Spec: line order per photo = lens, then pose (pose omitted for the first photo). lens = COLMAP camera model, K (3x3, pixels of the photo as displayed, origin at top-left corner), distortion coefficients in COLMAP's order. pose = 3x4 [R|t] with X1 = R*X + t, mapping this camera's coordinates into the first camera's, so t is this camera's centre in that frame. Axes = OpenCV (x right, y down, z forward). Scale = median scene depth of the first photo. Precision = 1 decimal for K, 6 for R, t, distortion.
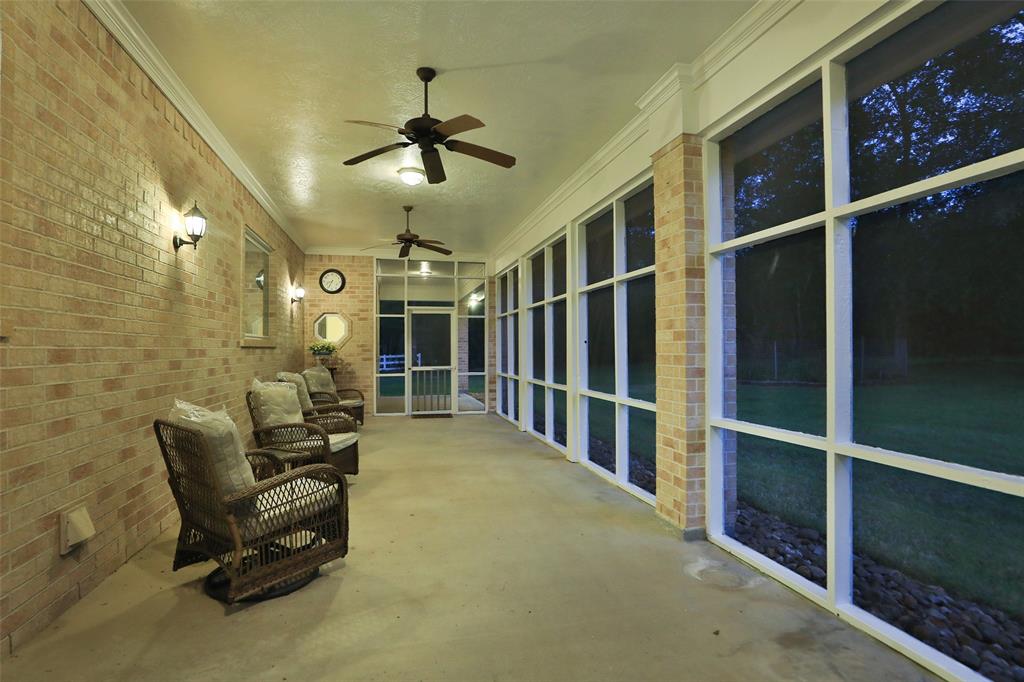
lens RADIAL K [[488.2, 0, 512.0], [0, 488.2, 341.0], [0, 0, 1]] dist [0.000001, 0.001245]
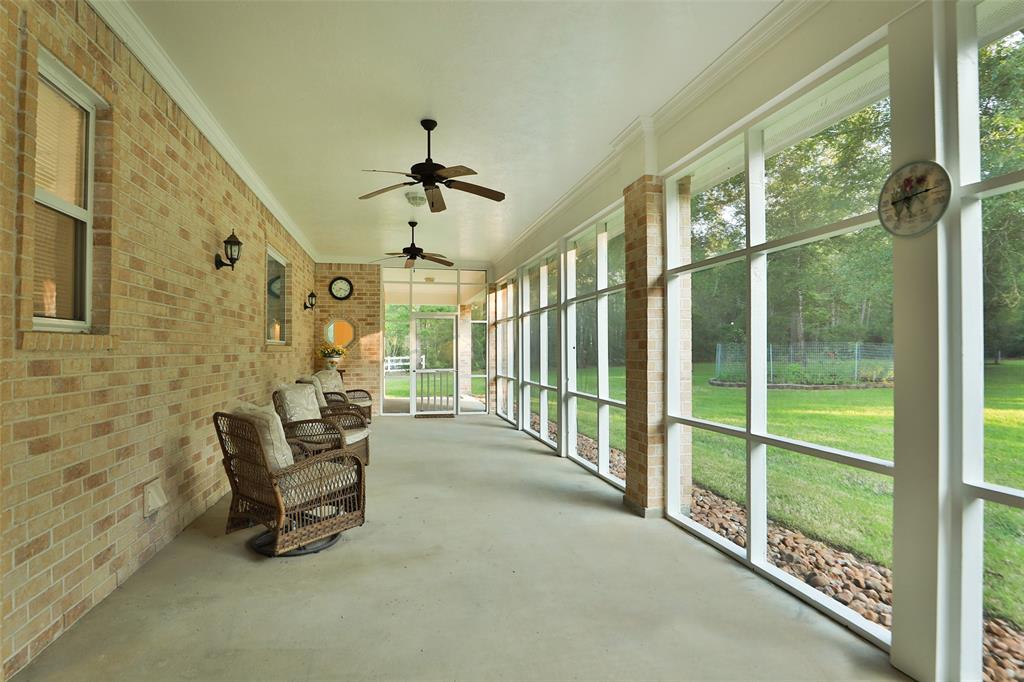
lens RADIAL K [[514.8, 0, 512.0], [0, 514.8, 341.0], [0, 0, 1]] dist [0.003066, 0.000112]
pose [[0.999844, 0.001227, -0.017598, 0.050180], [-0.001215, 0.999999, 0.000690, -0.021438], [0.017599, -0.000669, 0.999845, -0.255868]]
